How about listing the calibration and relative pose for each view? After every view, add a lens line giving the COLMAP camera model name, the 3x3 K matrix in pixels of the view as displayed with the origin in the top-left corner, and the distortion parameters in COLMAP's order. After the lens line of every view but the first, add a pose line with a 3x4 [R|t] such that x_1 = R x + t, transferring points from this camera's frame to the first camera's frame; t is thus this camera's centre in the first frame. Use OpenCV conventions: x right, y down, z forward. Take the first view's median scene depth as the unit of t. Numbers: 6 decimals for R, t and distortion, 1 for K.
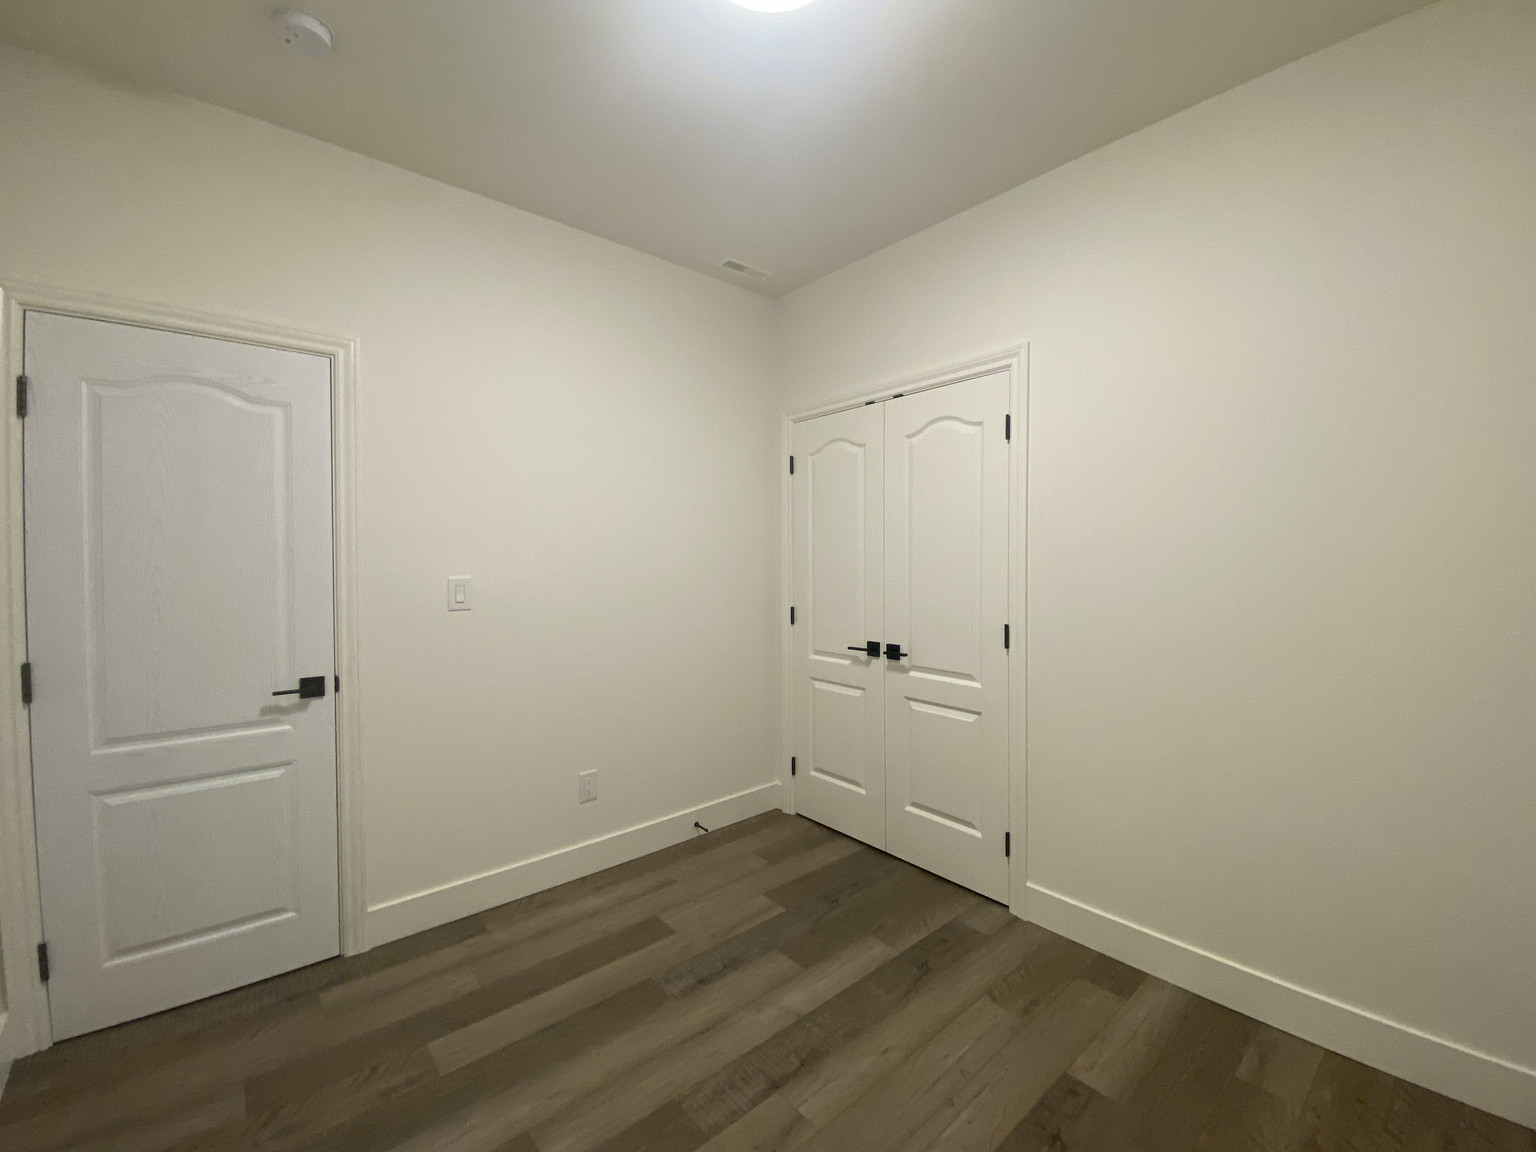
lens RADIAL K [[637.5, 0, 768.0], [0, 637.5, 576.0], [0, 0, 1]] dist [0.023019, -0.019573]
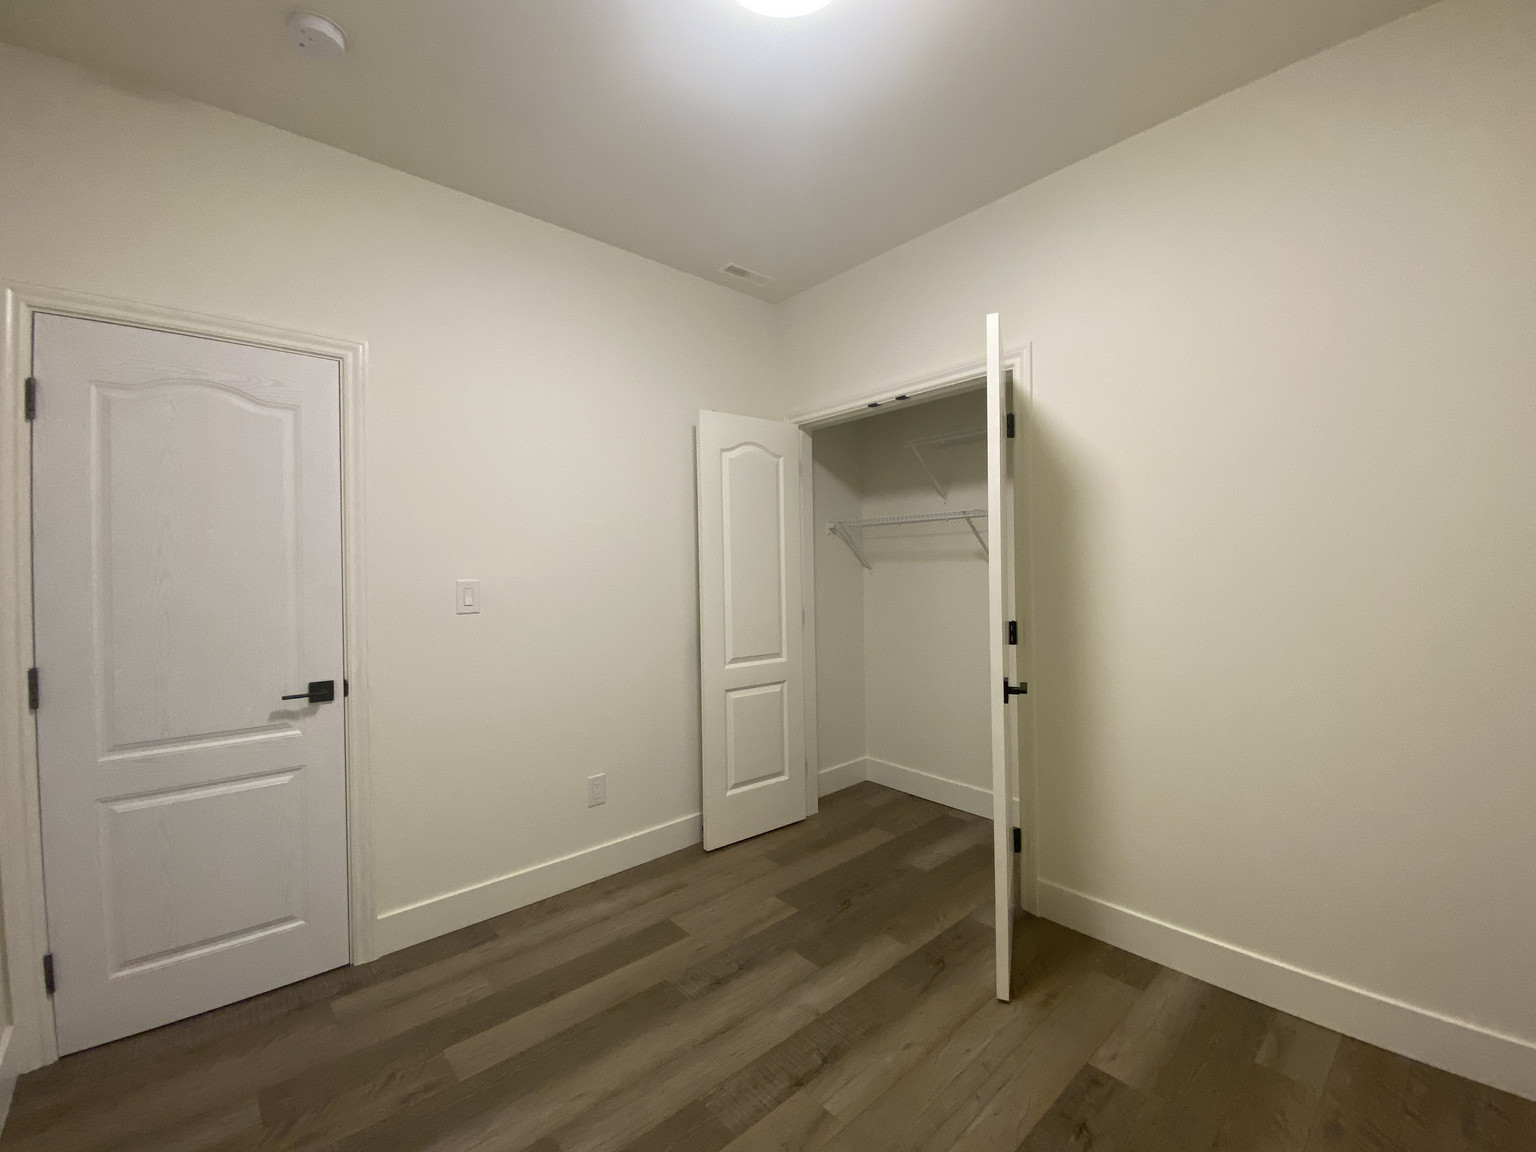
lens RADIAL K [[637.5, 0, 768.0], [0, 637.5, 576.0], [0, 0, 1]] dist [0.023019, -0.019573]
pose [[0.999821, -0.011356, 0.015157, -0.034529], [0.011580, 0.999824, -0.014767, 0.018077], [-0.014987, 0.014940, 0.999776, -0.004620]]
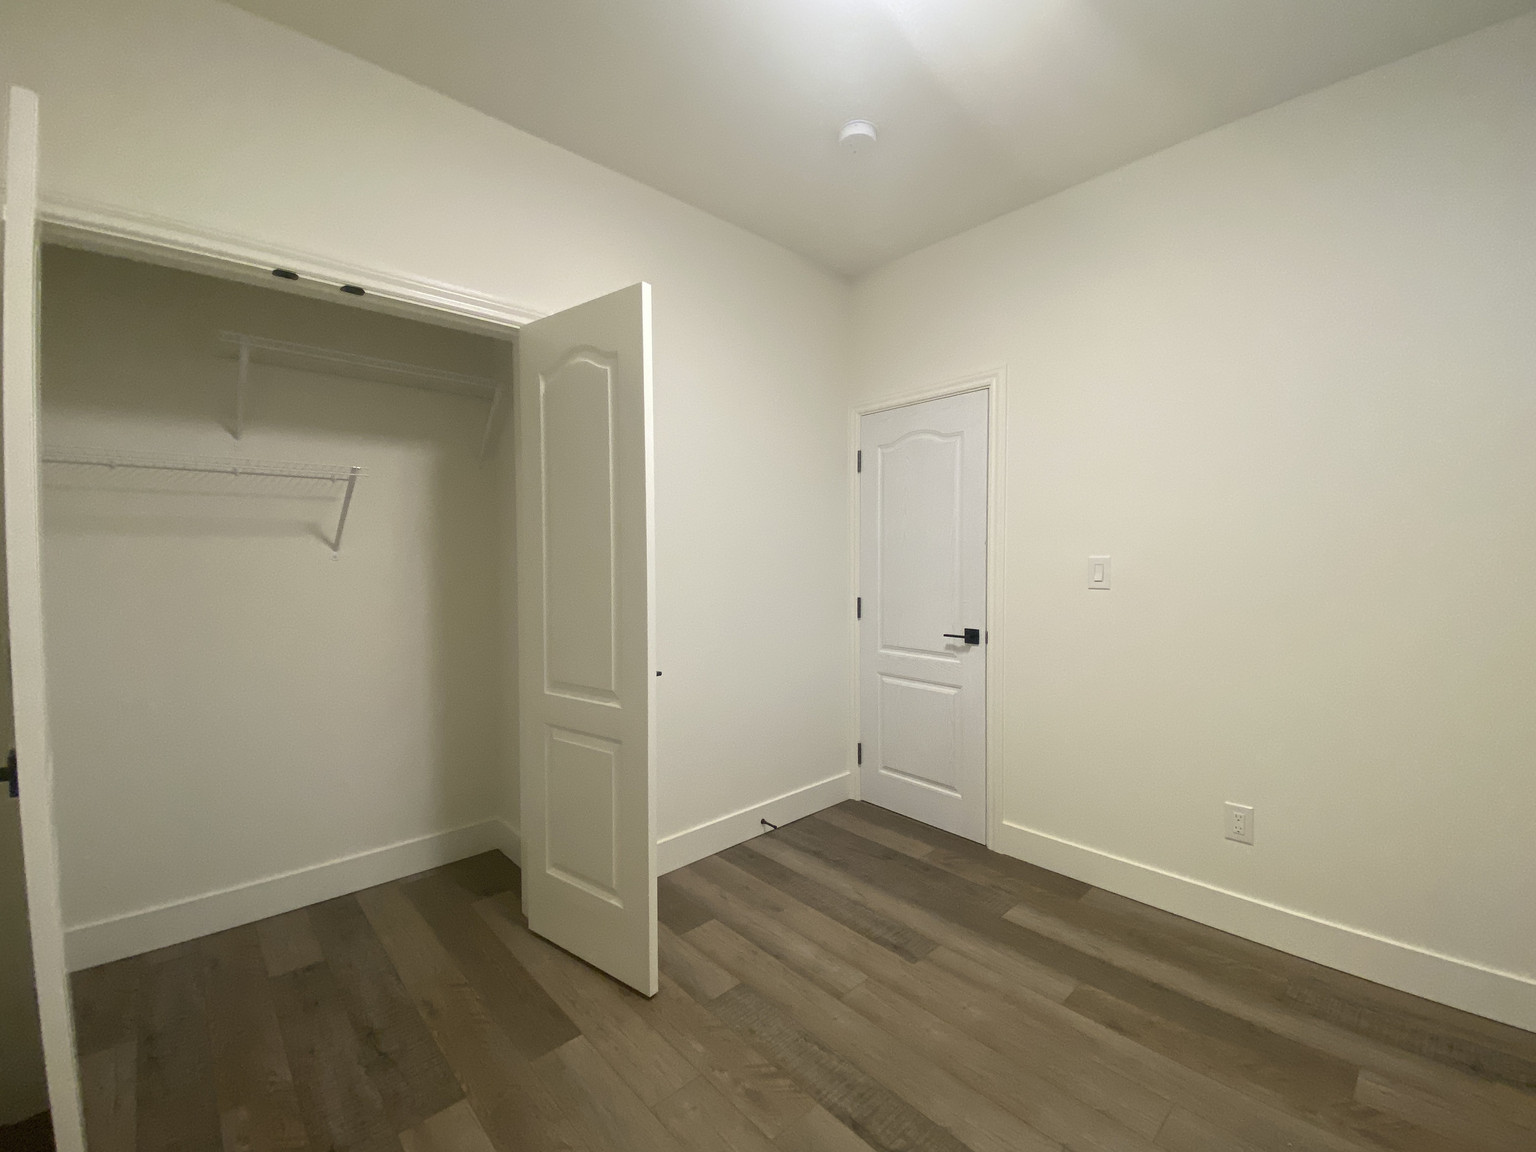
lens RADIAL K [[637.5, 0, 768.0], [0, 637.5, 576.0], [0, 0, 1]] dist [0.023019, -0.019573]
pose [[-0.036663, -0.034740, 0.998724, -0.663651], [0.021878, 0.999128, 0.035557, -0.003185], [-0.999088, 0.023154, -0.035871, 0.848257]]
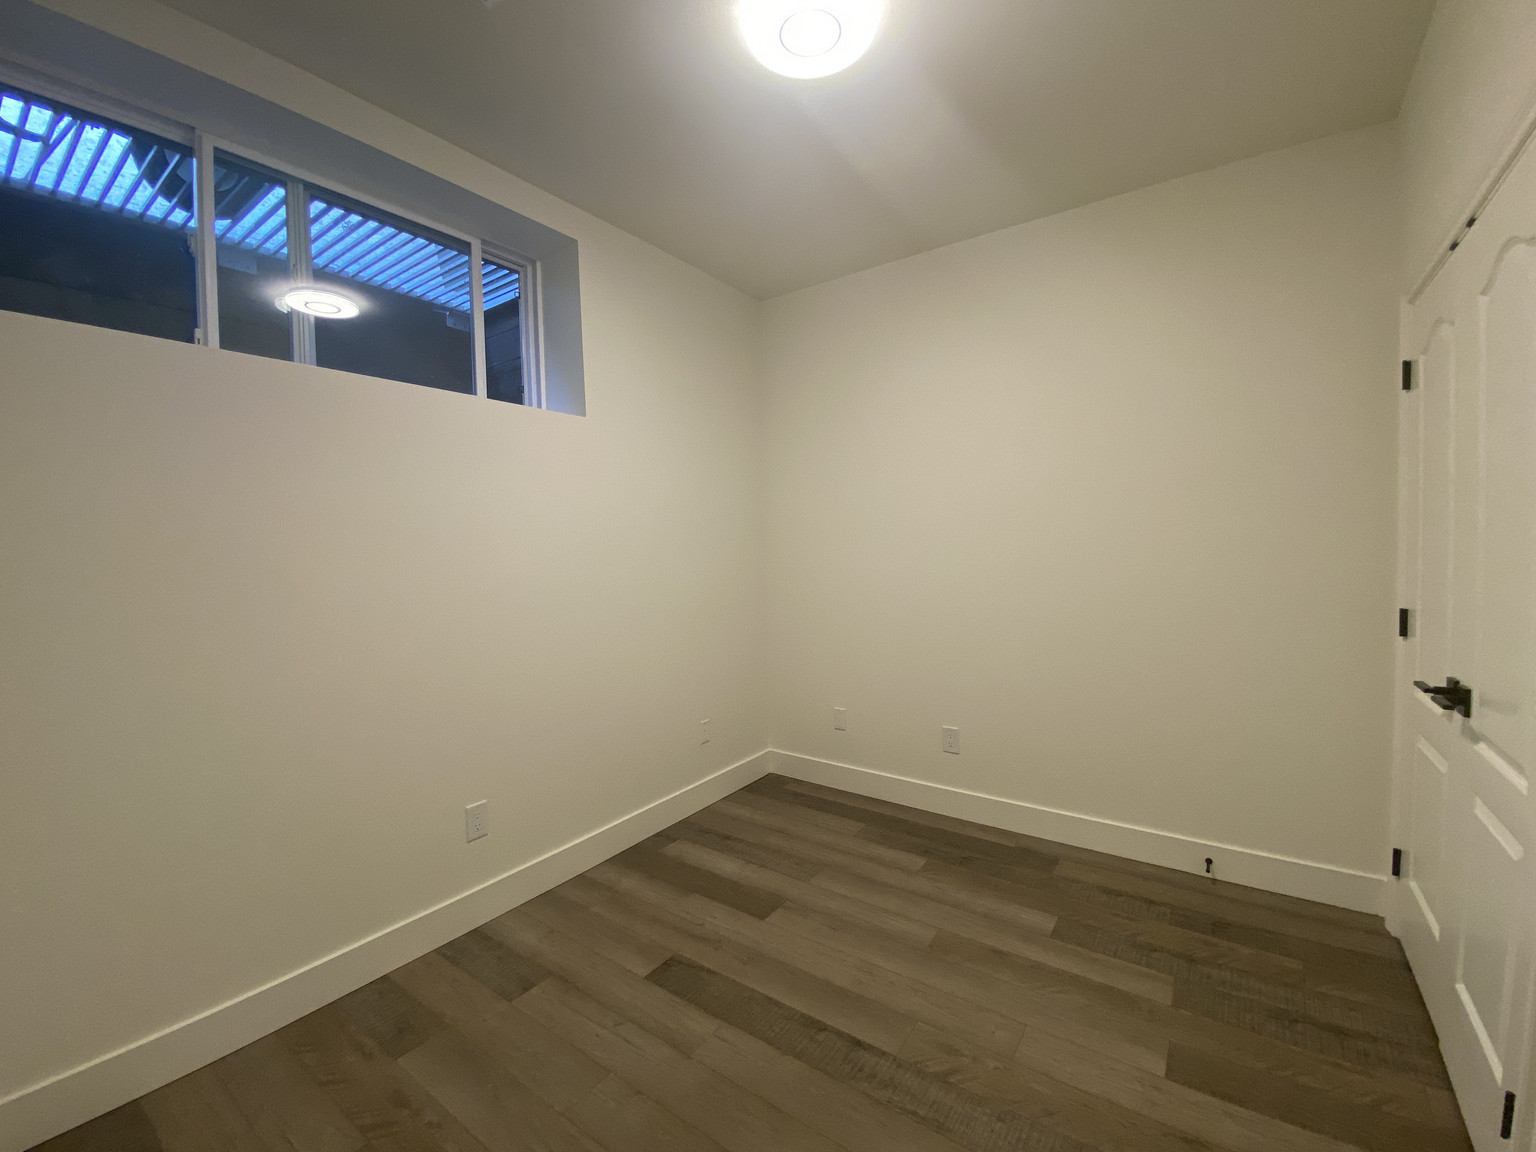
lens RADIAL K [[637.5, 0, 768.0], [0, 637.5, 576.0], [0, 0, 1]] dist [0.023019, -0.019573]
pose [[0.235854, 0.044427, -0.970772, 0.790987], [-0.003741, 0.998989, 0.044809, -0.015987], [0.971781, -0.006937, 0.235782, 0.428349]]
